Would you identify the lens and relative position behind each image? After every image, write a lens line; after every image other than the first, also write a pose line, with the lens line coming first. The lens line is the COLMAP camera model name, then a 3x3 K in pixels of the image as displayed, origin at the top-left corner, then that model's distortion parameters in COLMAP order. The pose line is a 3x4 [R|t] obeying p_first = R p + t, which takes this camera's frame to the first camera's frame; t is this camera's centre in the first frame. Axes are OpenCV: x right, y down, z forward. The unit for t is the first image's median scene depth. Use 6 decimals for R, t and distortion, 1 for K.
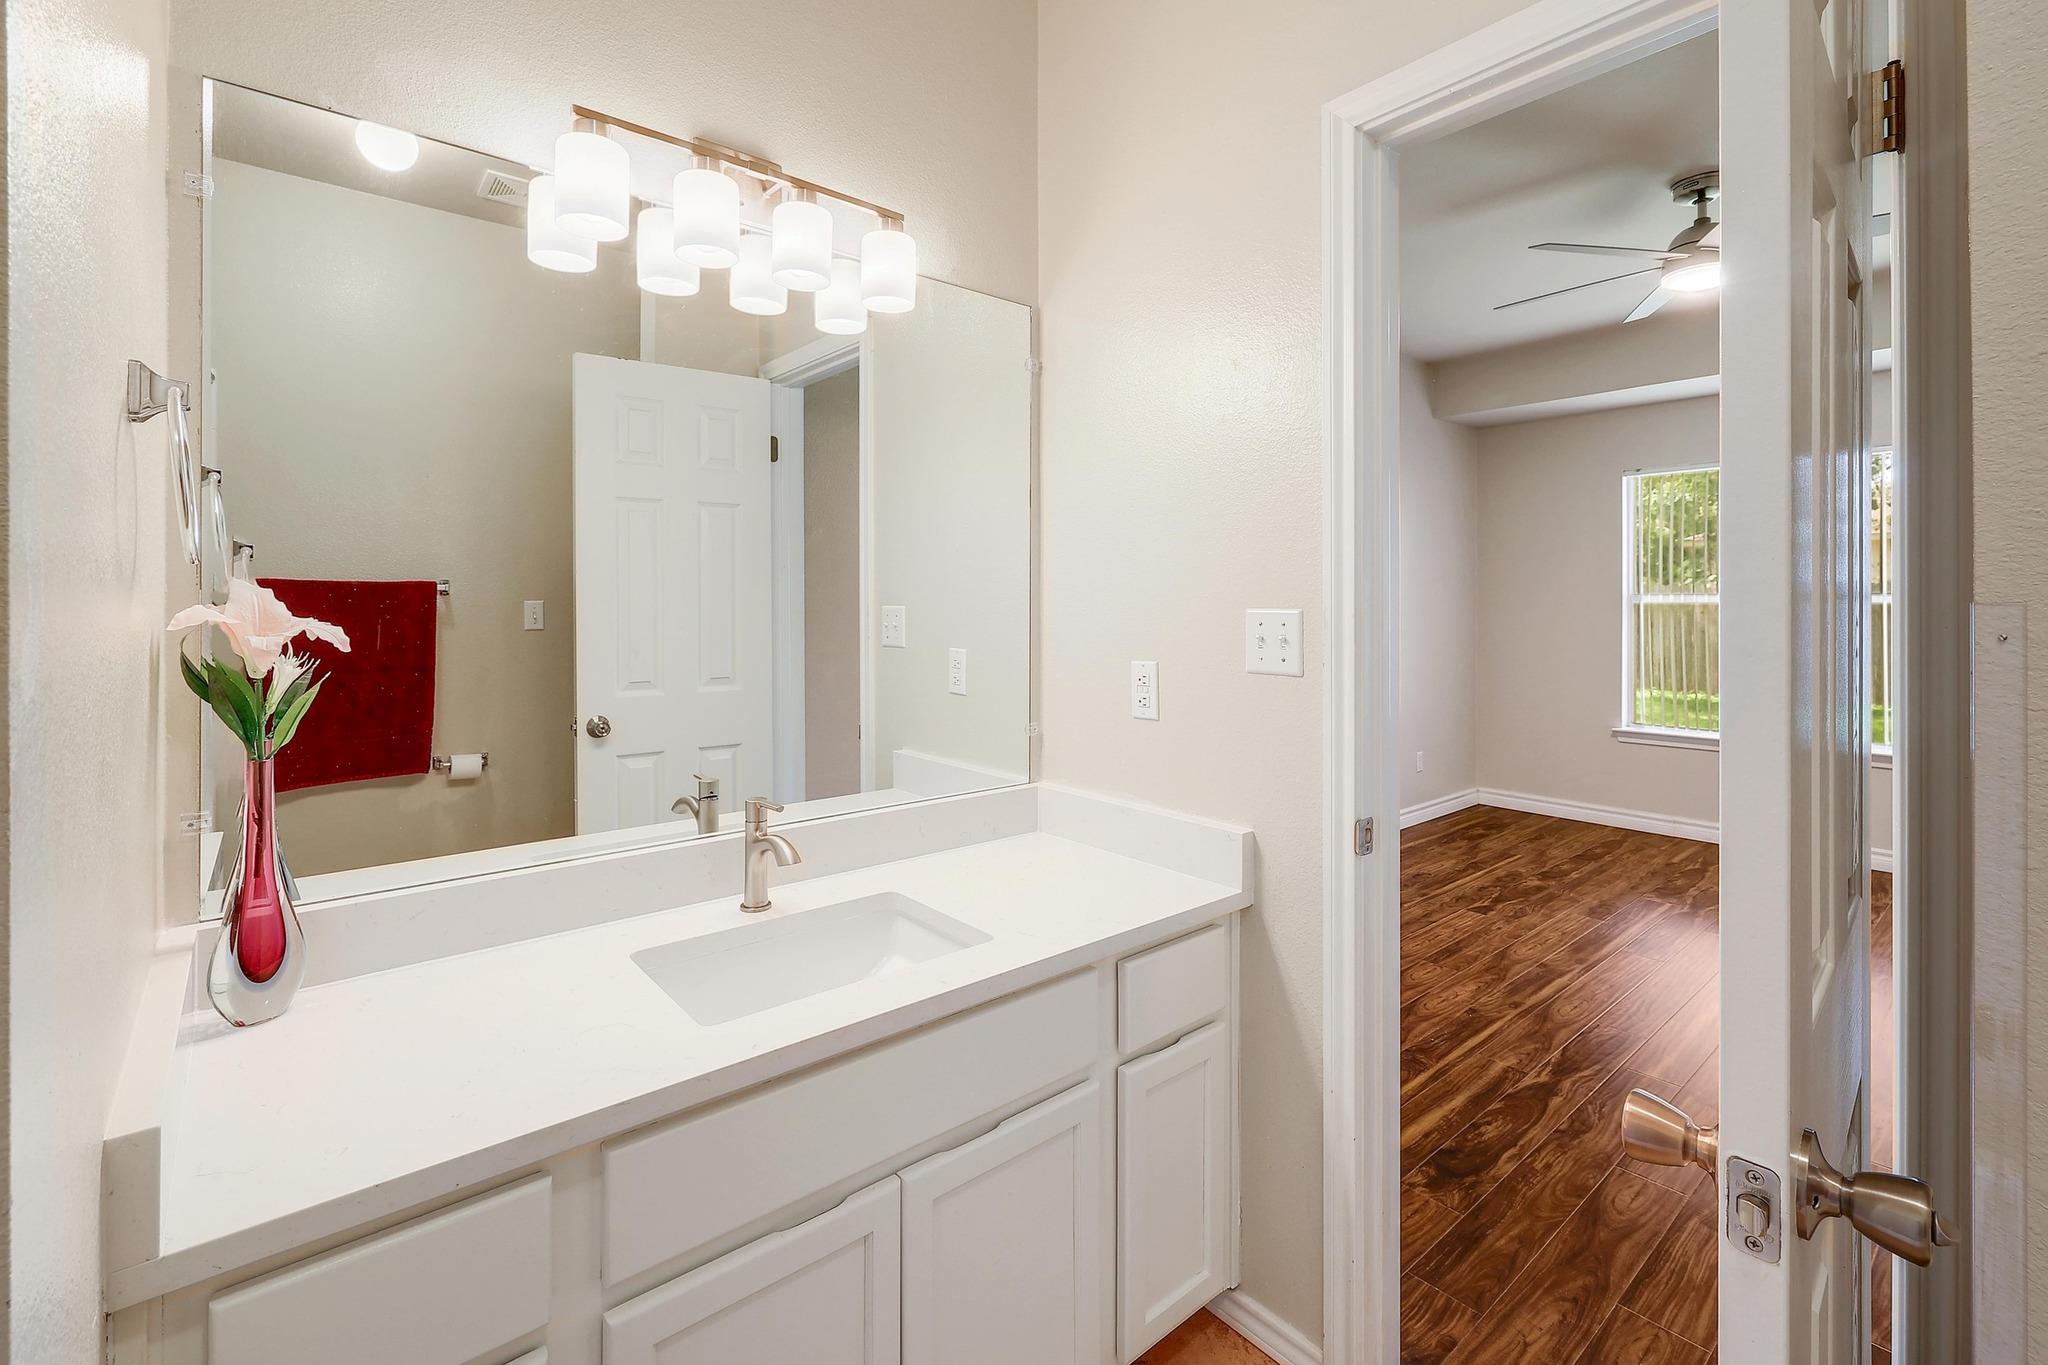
lens RADIAL K [[905.3, 0, 1029.7], [0, 905.3, 600.4], [0, 0, 1]] dist [0.001572, -0.000057]
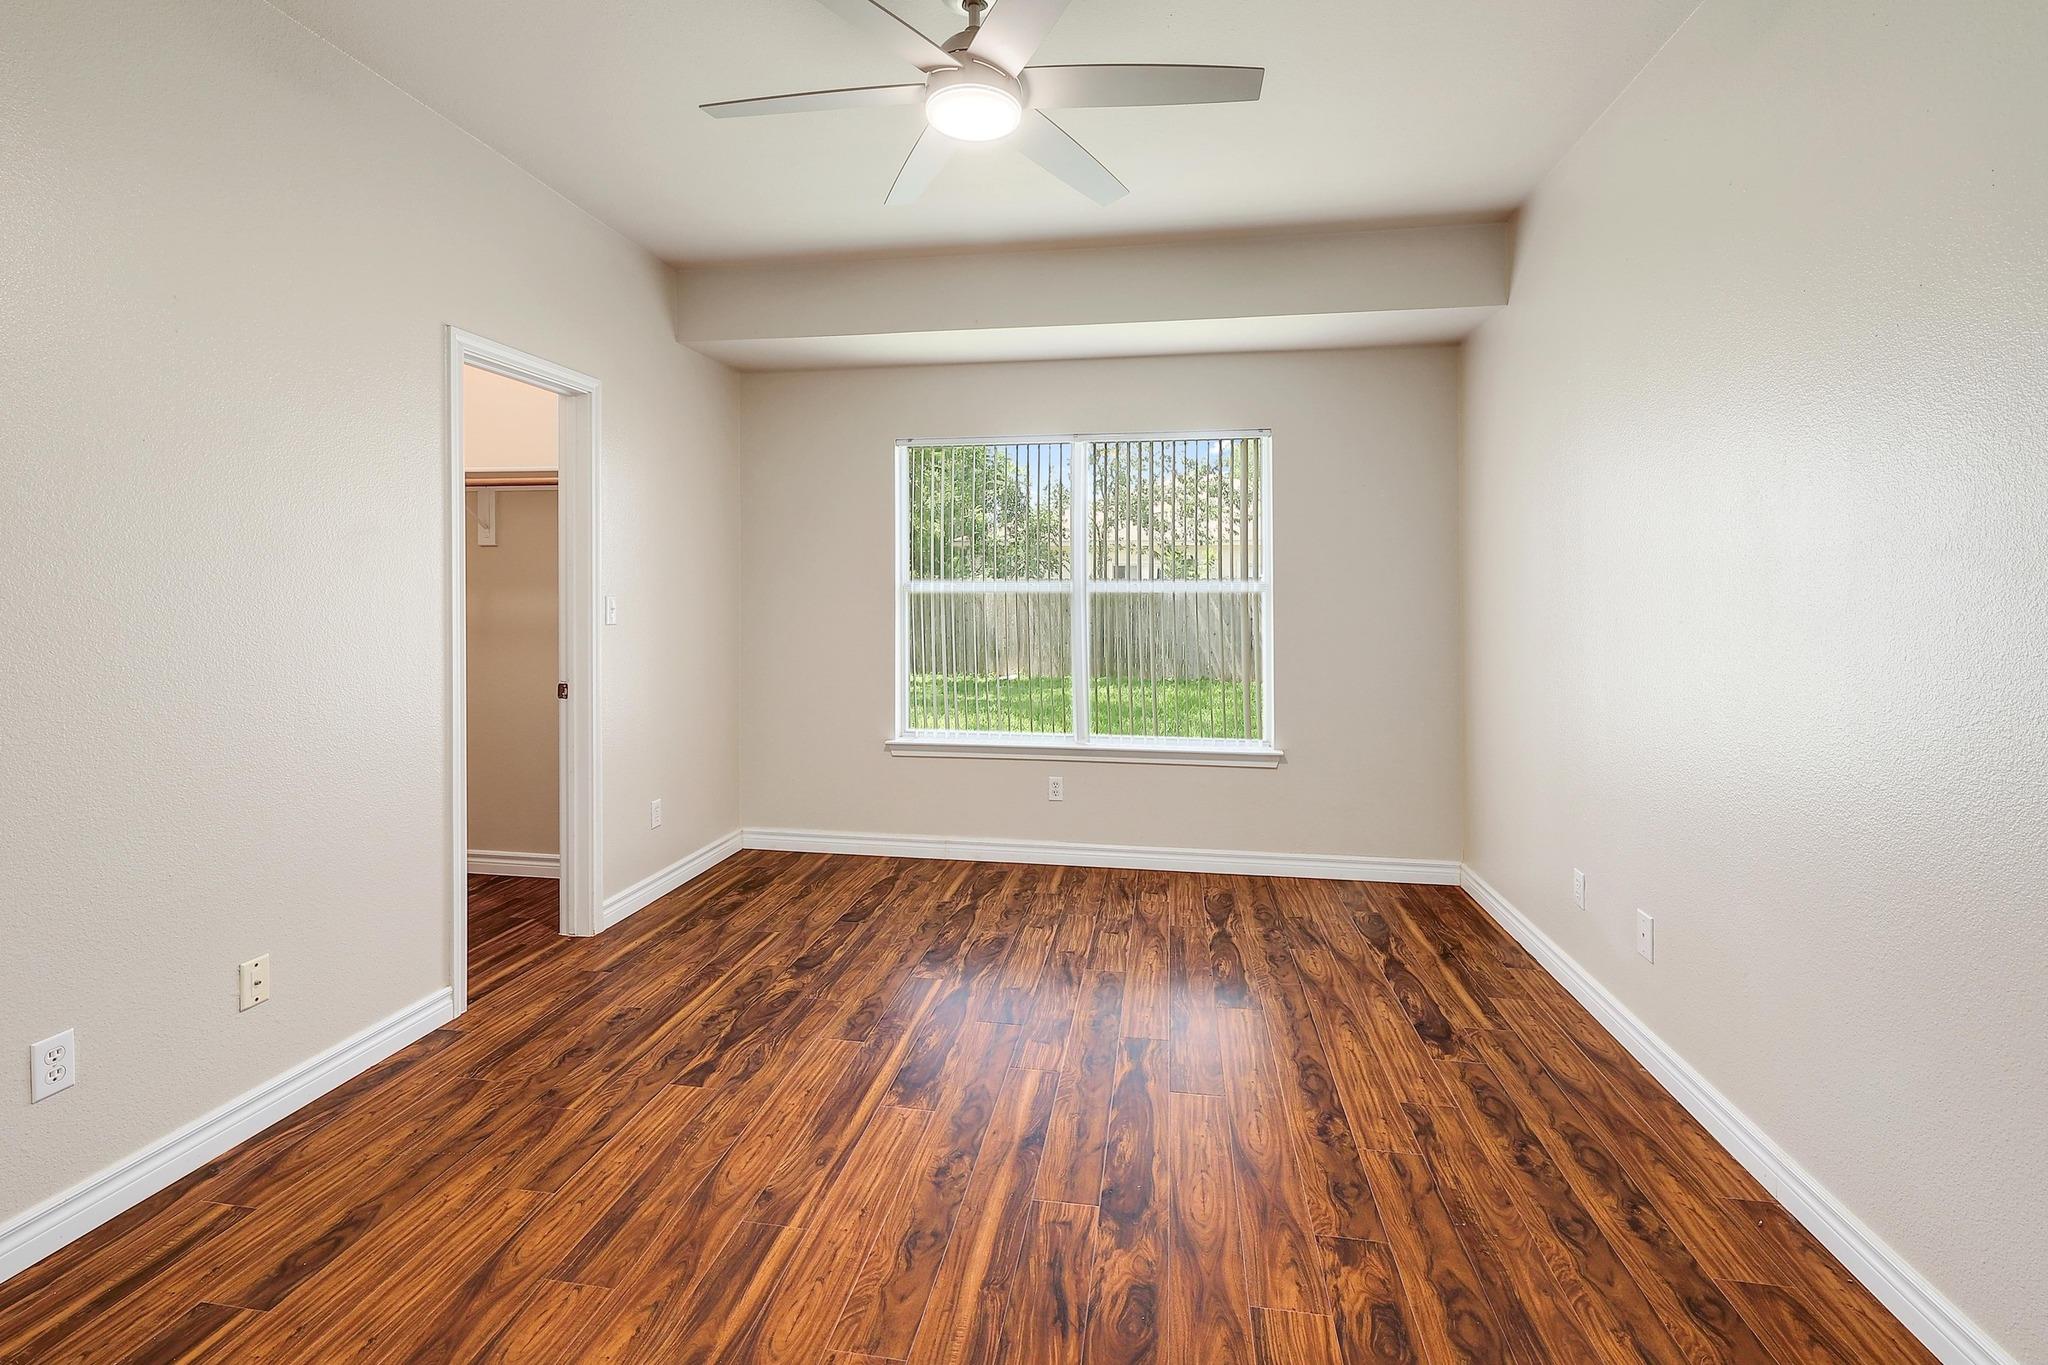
lens RADIAL K [[905.3, 0, 1020.4], [0, 905.3, 629.4], [0, 0, 1]] dist [0.001572, -0.000057]
pose [[0.763988, -0.023116, 0.644816, 0.244306], [-0.000327, 0.999344, 0.036213, 0.006469], [-0.645230, -0.027877, 0.763480, 0.342925]]
